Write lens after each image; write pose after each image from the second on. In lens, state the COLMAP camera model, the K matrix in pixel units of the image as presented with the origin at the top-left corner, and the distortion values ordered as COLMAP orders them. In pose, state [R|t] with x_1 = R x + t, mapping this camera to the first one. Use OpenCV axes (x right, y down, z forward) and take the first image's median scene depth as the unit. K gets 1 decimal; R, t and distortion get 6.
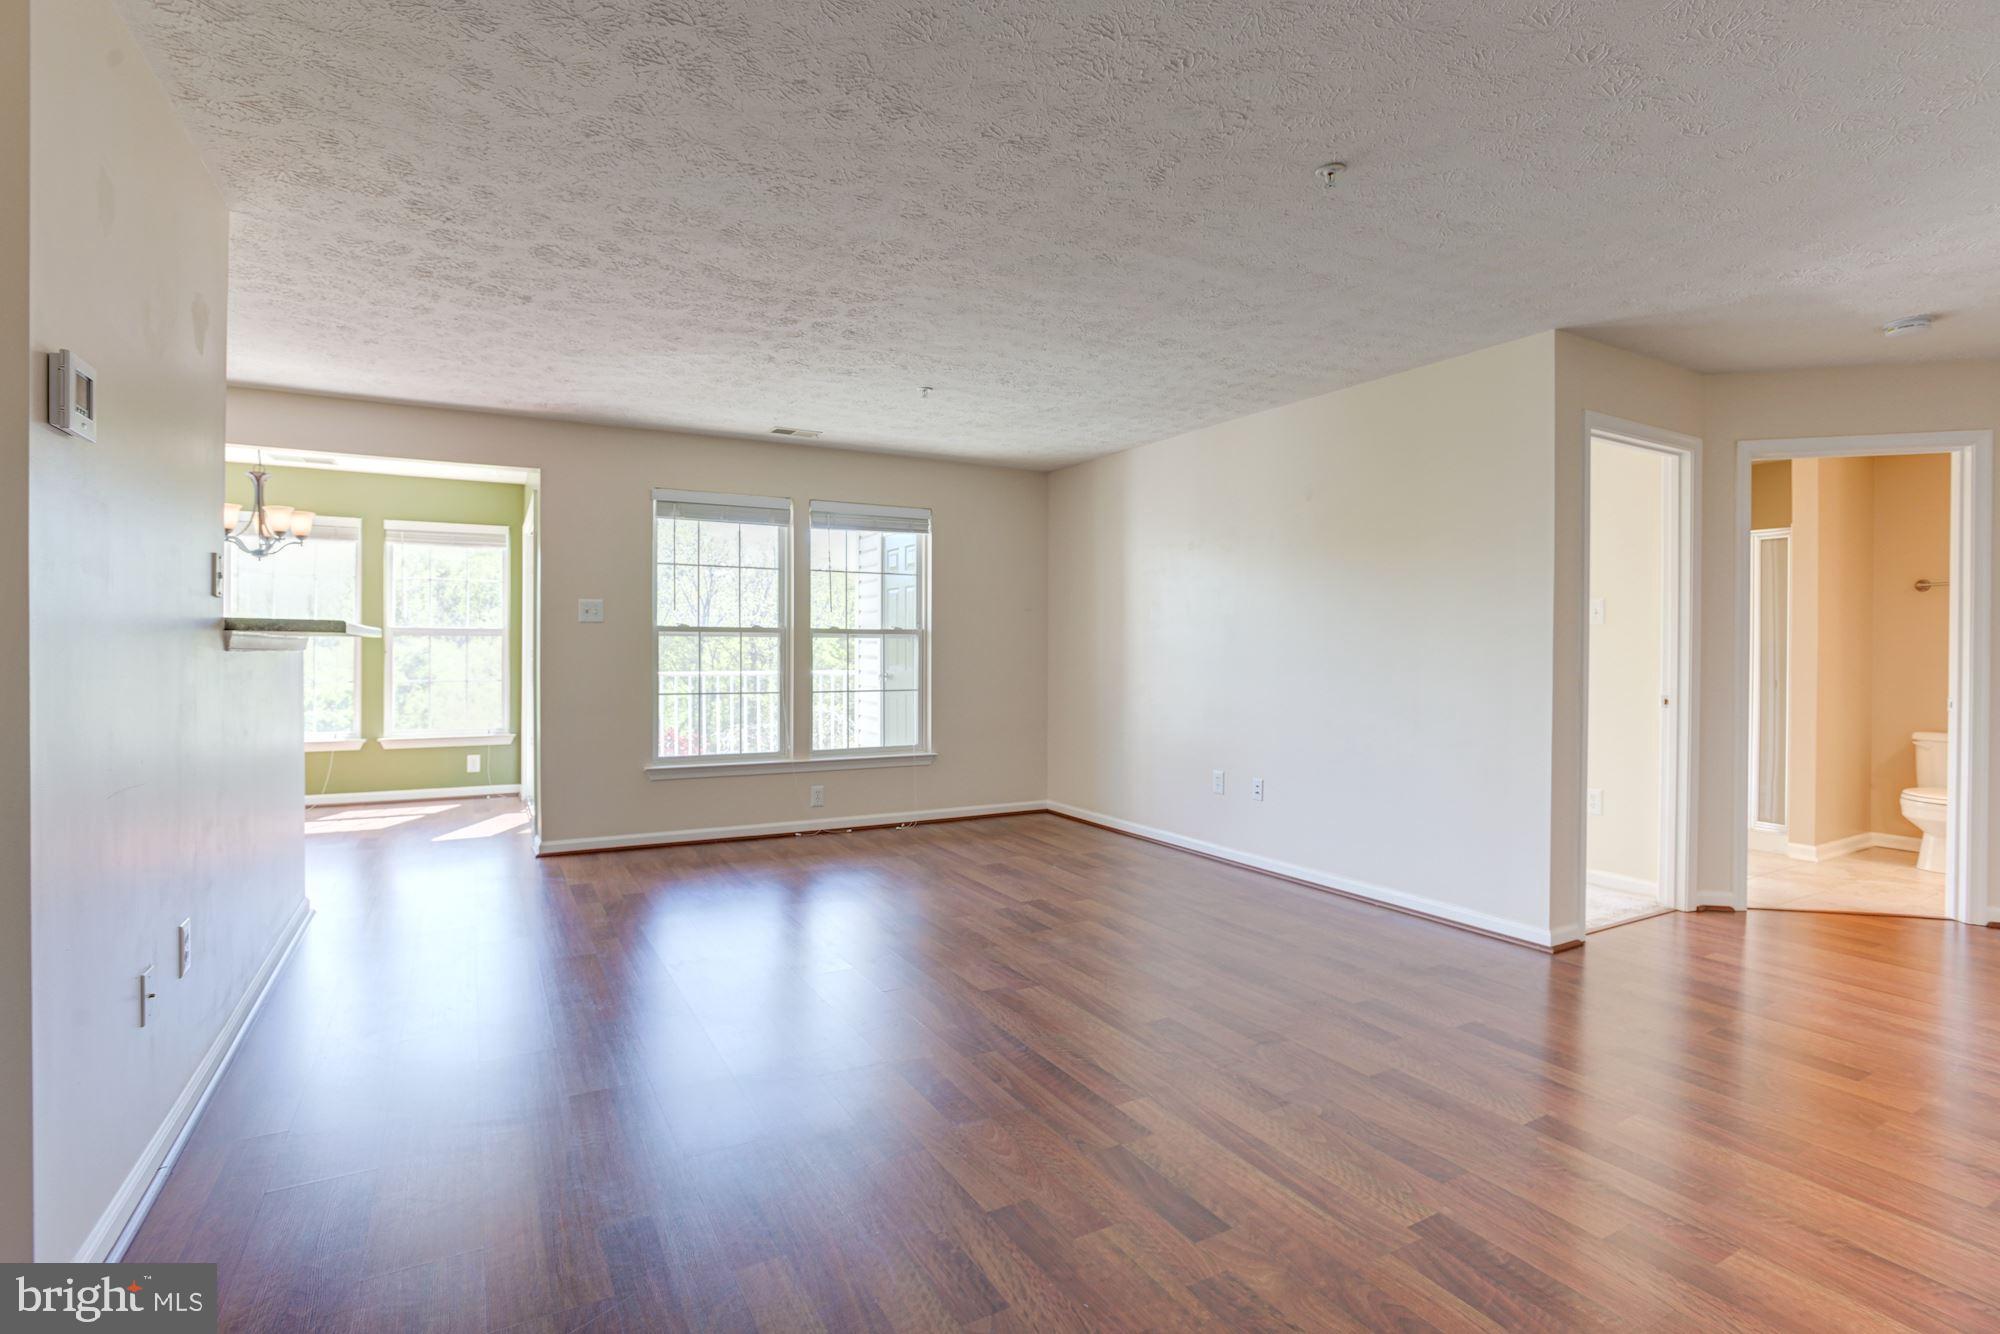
lens RADIAL K [[961.2, 0, 1000.1], [0, 961.2, 656.3], [0, 0, 1]] dist [-0.060656, 0.029987]
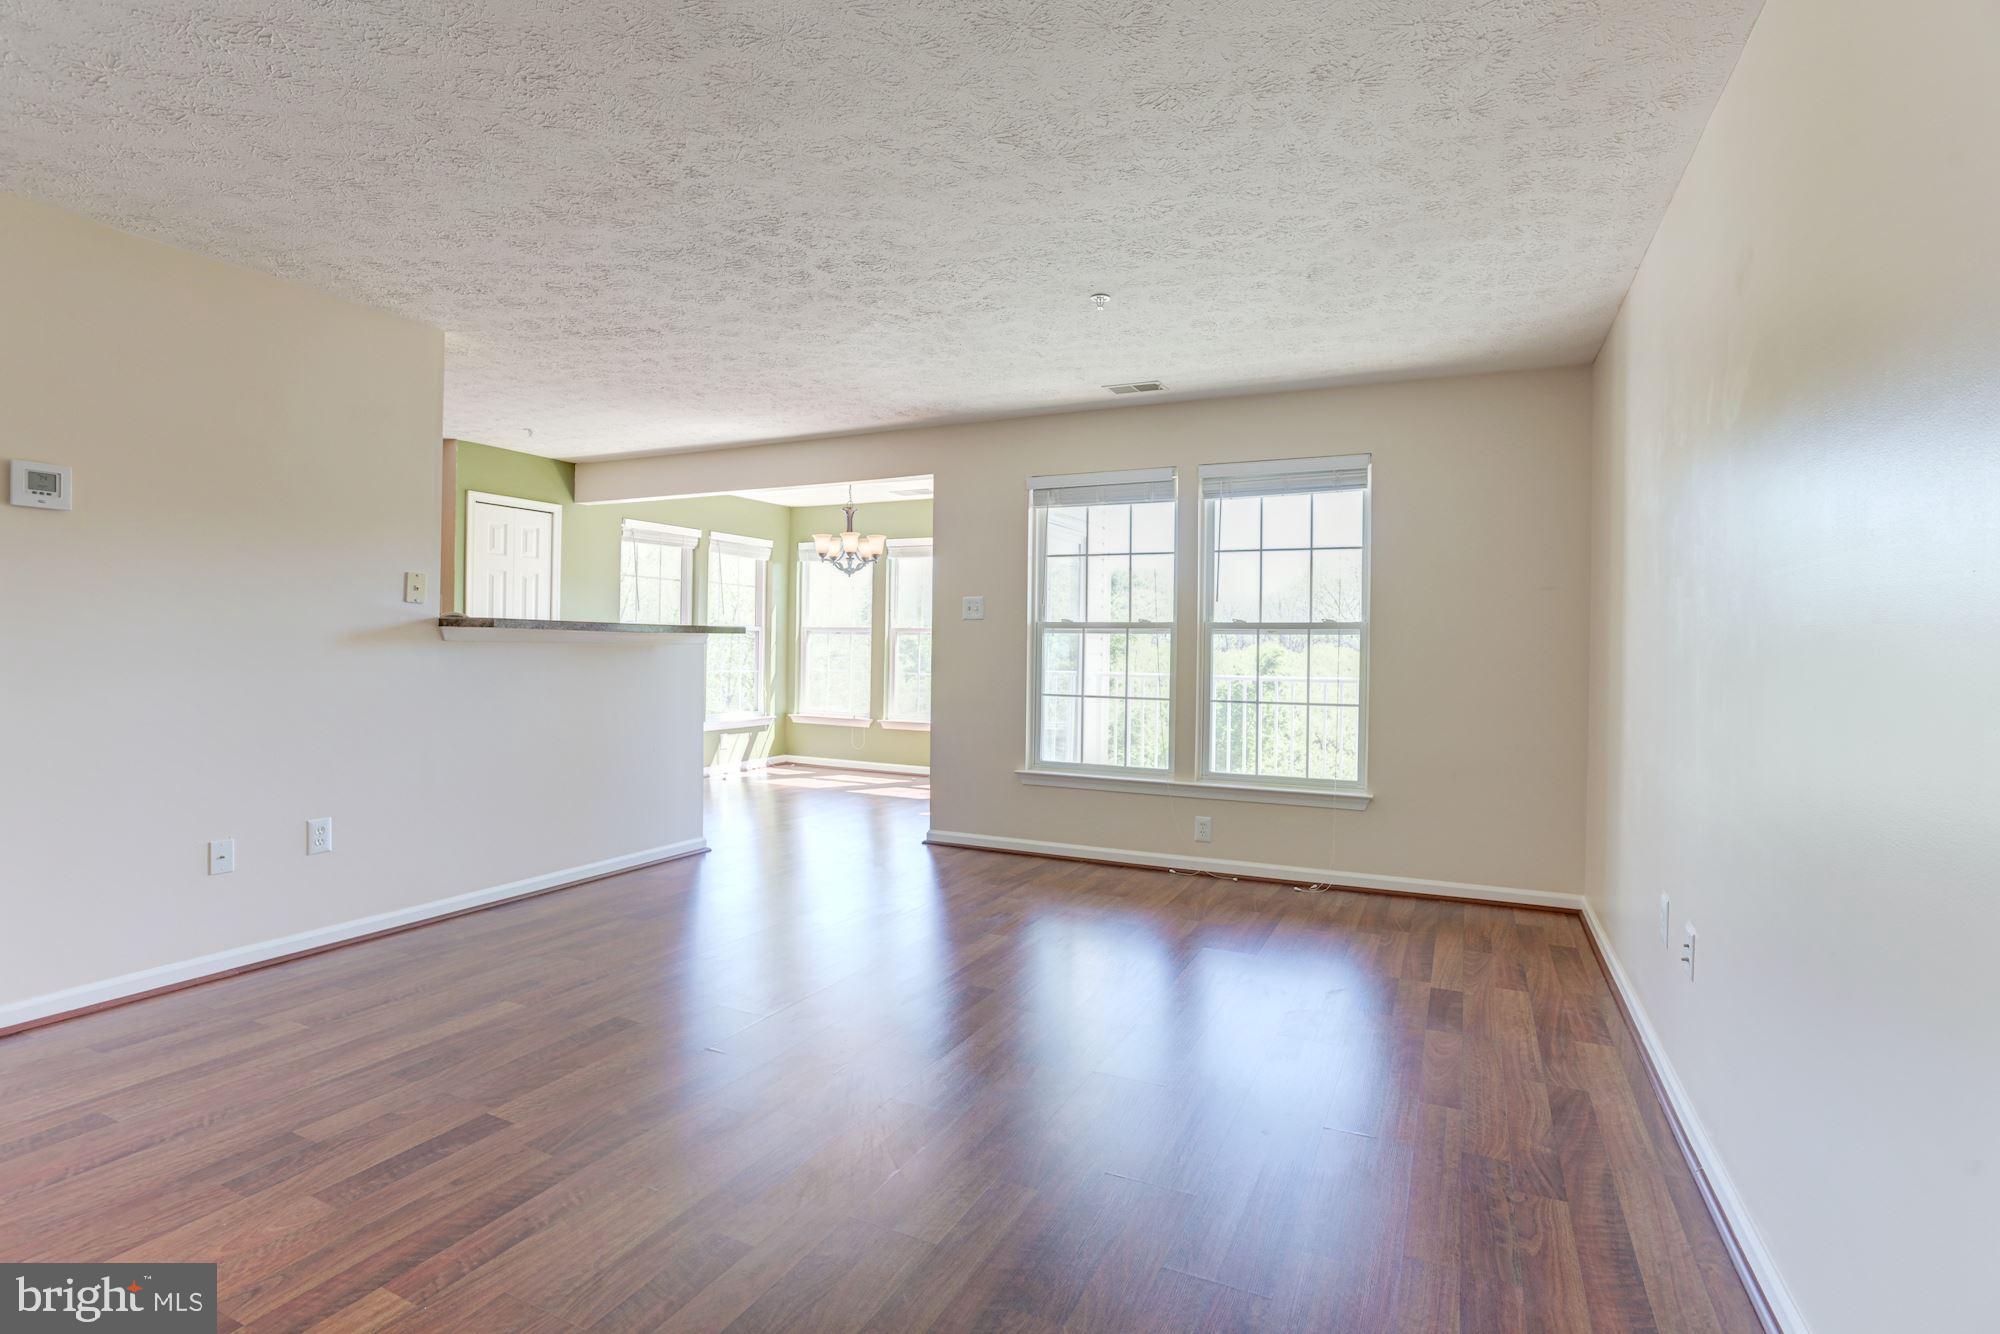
lens RADIAL K [[961.2, 0, 1000.1], [0, 961.2, 656.3], [0, 0, 1]] dist [-0.060656, 0.029987]
pose [[0.568125, 0.010481, -0.822875, 0.396457], [-0.016159, 0.999868, 0.001579, 0.001129], [0.822784, 0.012400, 0.568220, 0.416035]]
